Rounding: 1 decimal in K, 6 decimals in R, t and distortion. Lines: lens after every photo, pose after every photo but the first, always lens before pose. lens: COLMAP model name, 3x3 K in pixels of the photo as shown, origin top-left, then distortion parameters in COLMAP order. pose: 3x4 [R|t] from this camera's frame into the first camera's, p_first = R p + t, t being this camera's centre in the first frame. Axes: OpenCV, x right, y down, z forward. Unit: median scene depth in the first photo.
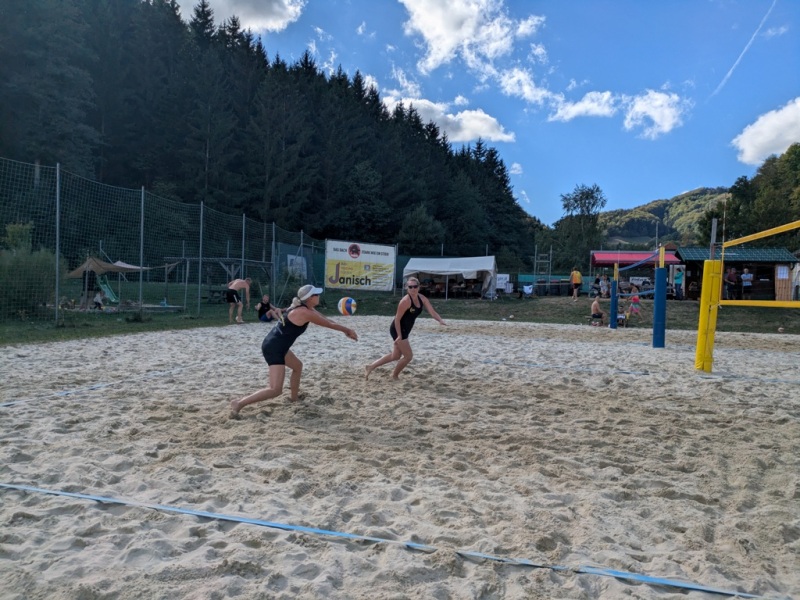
lens RADIAL K [[594.5, 0, 397.0], [0, 594.5, 304.4], [0, 0, 1]] dist [0.061279, -0.036308]
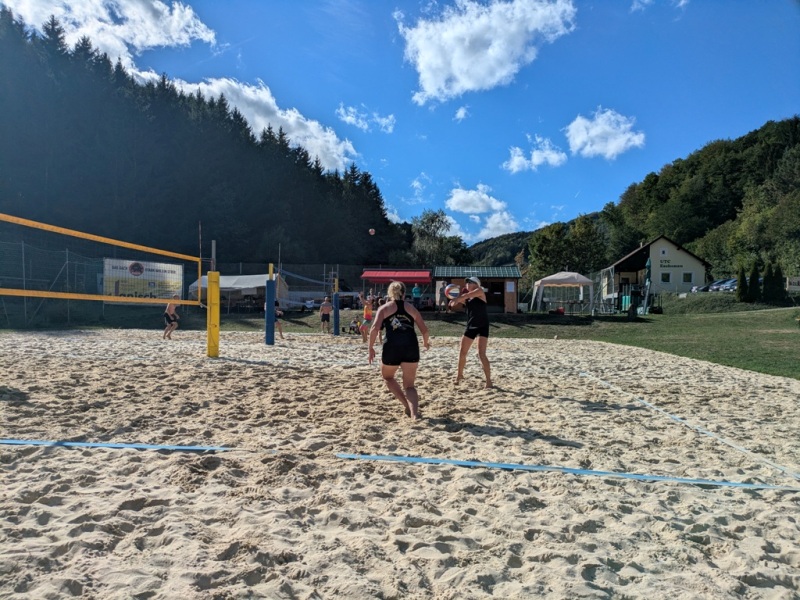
lens RADIAL K [[594.5, 0, 392.9], [0, 594.5, 329.4], [0, 0, 1]] dist [0.061279, -0.036308]
pose [[0.994093, -0.014622, 0.107540, 0.123103], [0.014065, 0.999883, 0.005938, 0.008405], [-0.107614, -0.004390, 0.994183, -0.053591]]
